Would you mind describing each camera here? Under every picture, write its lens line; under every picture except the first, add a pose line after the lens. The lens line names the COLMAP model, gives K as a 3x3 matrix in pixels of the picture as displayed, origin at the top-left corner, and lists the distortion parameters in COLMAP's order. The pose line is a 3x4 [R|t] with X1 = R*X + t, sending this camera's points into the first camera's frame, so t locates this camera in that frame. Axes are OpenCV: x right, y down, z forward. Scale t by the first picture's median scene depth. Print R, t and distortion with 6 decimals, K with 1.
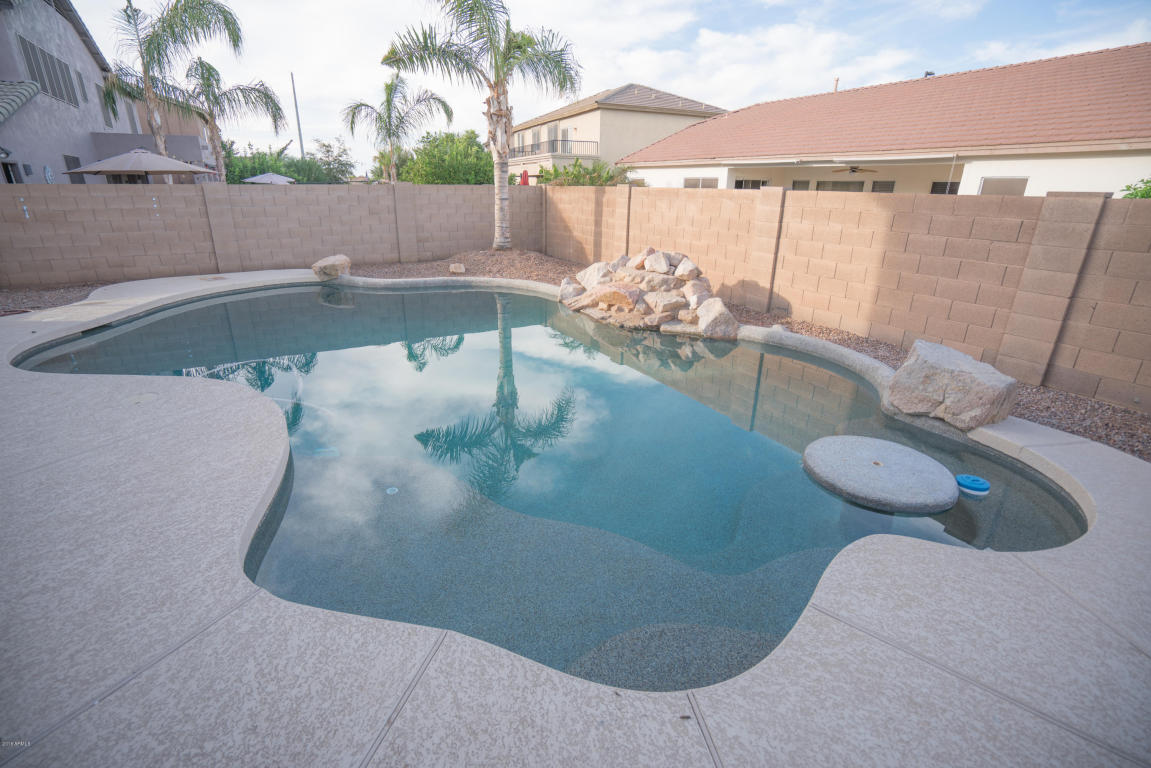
lens RADIAL K [[531.6, 0, 560.0], [0, 531.6, 383.7], [0, 0, 1]] dist [-0.062916, 0.030192]
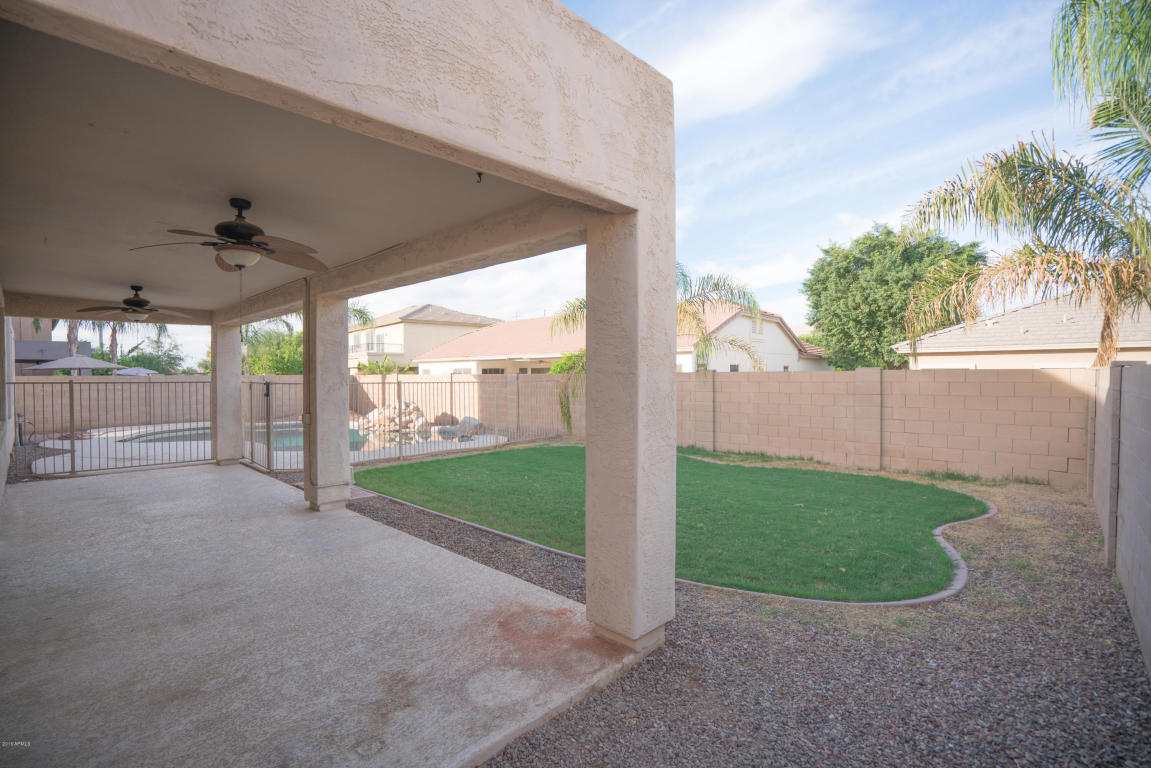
lens RADIAL K [[531.6, 0, 560.0], [0, 531.6, 383.7], [0, 0, 1]] dist [-0.062916, 0.030192]
pose [[0.950877, -0.021020, 0.308855, 0.038611], [0.122607, 0.941679, -0.313381, 0.142437], [-0.284255, 0.335855, 0.897998, -0.379316]]
